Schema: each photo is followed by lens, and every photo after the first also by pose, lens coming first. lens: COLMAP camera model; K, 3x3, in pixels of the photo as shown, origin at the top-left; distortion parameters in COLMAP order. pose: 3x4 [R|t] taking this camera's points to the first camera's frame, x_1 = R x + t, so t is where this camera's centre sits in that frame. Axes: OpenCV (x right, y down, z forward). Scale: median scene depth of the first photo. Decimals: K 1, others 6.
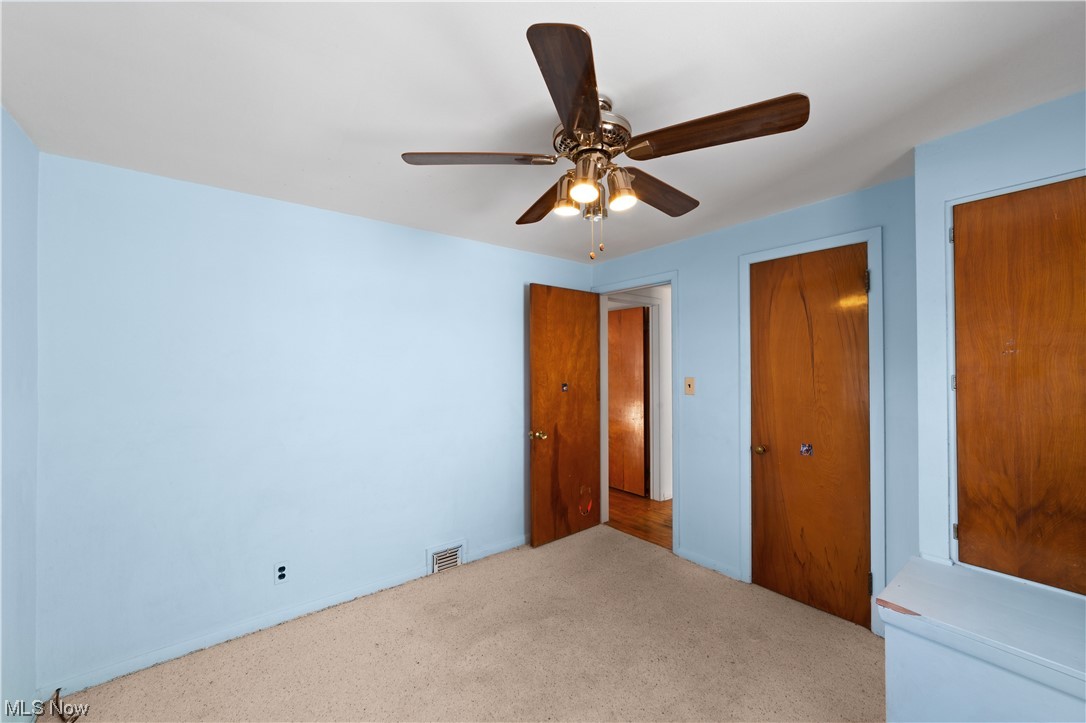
lens RADIAL K [[426.8, 0, 546.8], [0, 426.8, 360.2], [0, 0, 1]] dist [-0.018881, 0.008830]
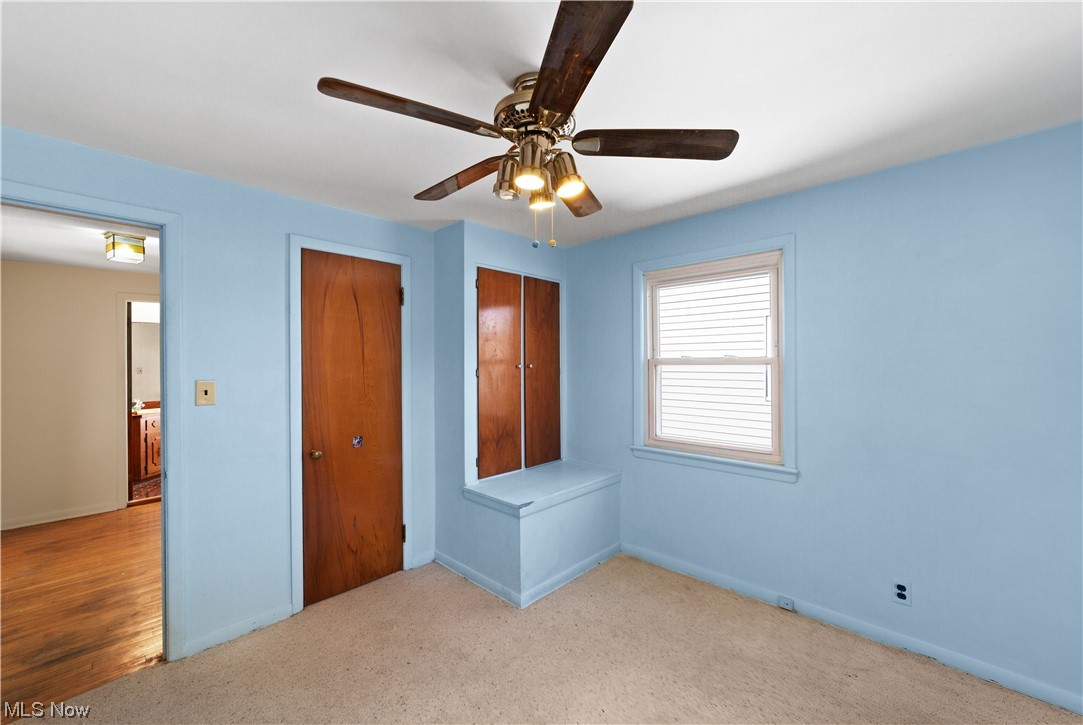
lens RADIAL K [[434.1, 0, 541.6], [0, 434.1, 363.8], [0, 0, 1]] dist [0.022803, 0.000070]
pose [[-0.137758, 0.000977, 0.990465, -0.569593], [-0.009871, 0.999948, -0.002360, 0.013464], [-0.990417, -0.010102, -0.137741, 0.732413]]
